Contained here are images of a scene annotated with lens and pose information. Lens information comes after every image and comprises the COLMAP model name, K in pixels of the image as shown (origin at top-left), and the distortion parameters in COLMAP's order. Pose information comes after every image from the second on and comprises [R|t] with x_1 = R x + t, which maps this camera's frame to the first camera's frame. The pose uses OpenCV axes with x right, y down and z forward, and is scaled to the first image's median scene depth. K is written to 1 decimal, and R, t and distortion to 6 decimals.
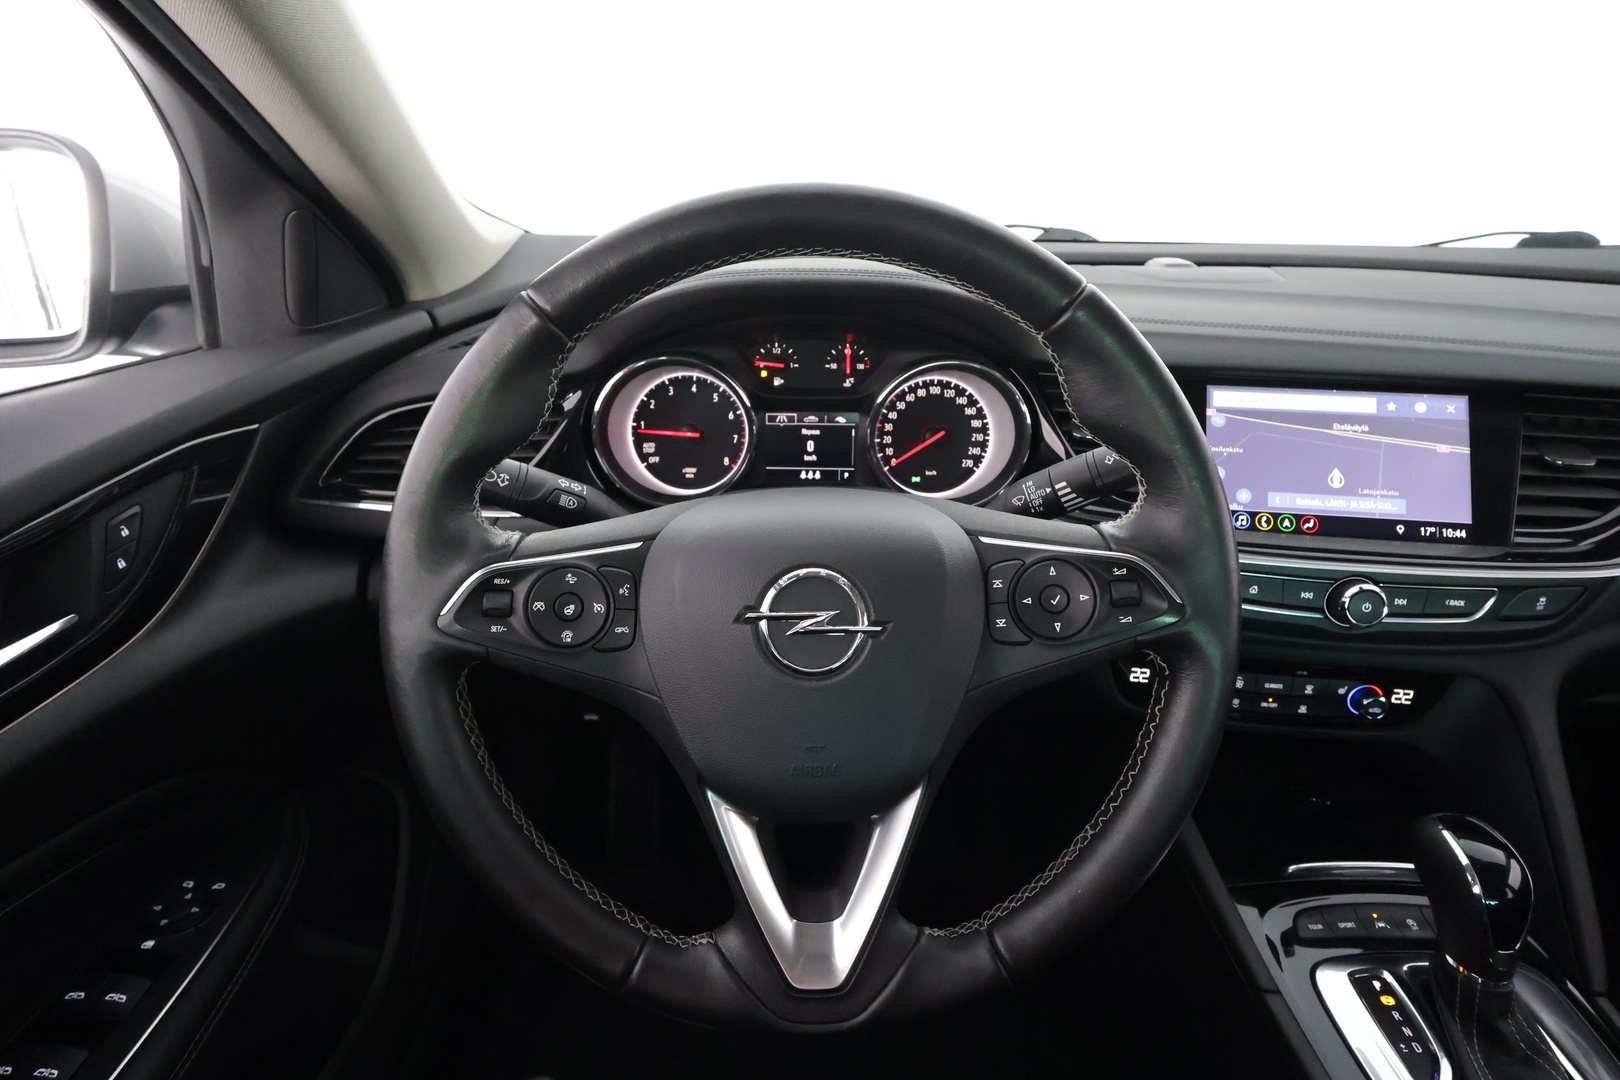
lens RADIAL K [[822.6, 0, 810.0], [0, 822.6, 540.0], [0, 0, 1]] dist [-0.002428, -0.000291]
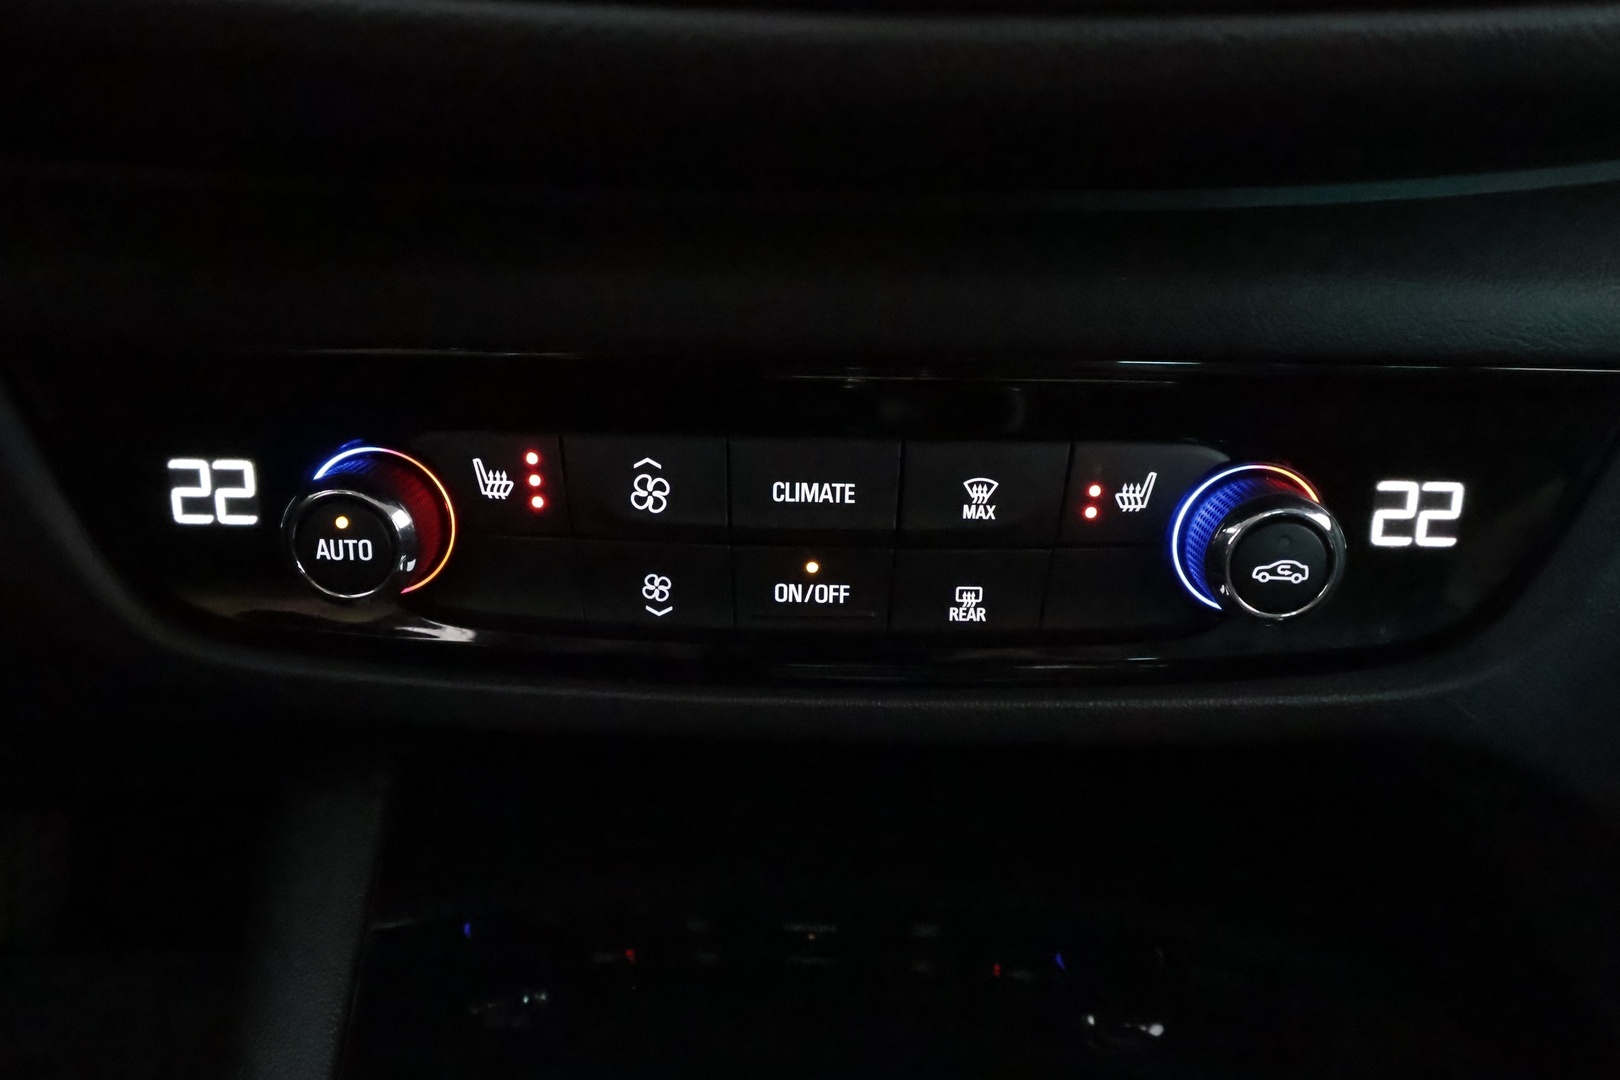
lens RADIAL K [[1241.0, 0, 810.0], [0, 1241.0, 540.0], [0, 0, 1]] dist [0.014453, -0.003232]
pose [[0.991648, -0.045368, 0.120731, 0.521638], [0.047351, 0.998786, -0.013604, 0.191519], [-0.119968, 0.019207, 0.992592, 0.693606]]
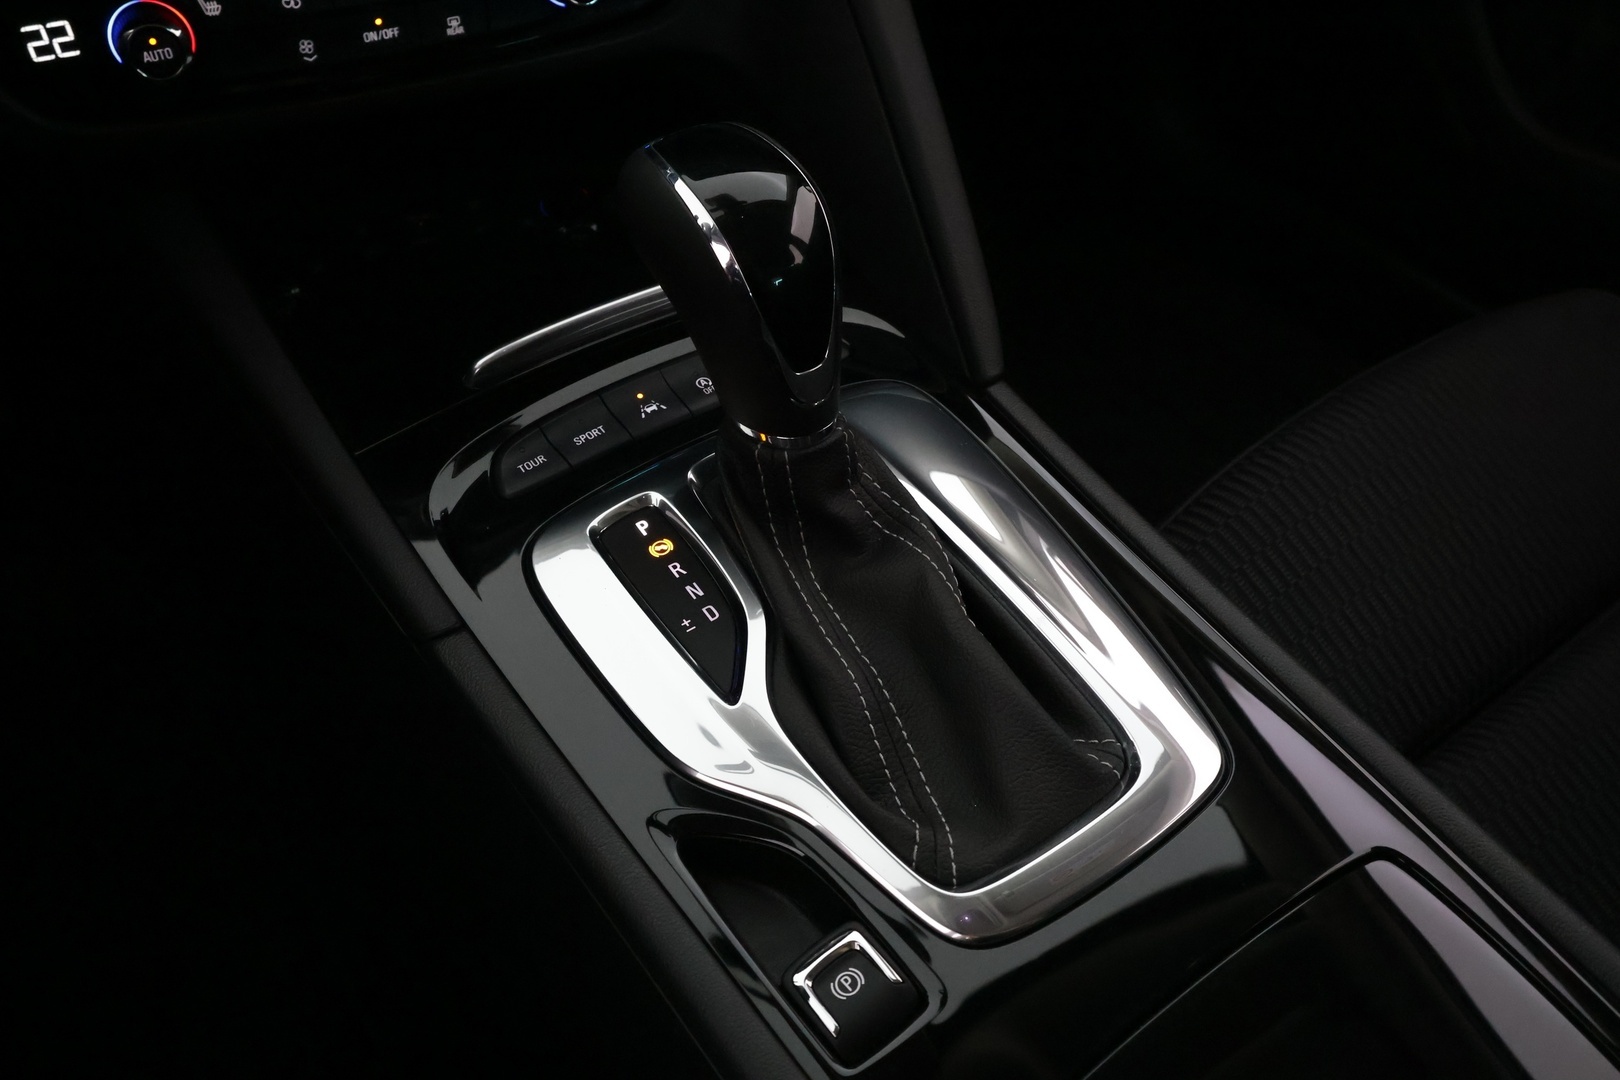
lens RADIAL K [[1241.0, 0, 810.0], [0, 1241.0, 540.0], [0, 0, 1]] dist [0.014453, -0.003232]
pose [[0.817111, -0.412881, 0.402317, 0.367699], [0.216810, 0.866746, 0.449160, 0.185317], [-0.534156, -0.279787, 0.797744, 0.275533]]
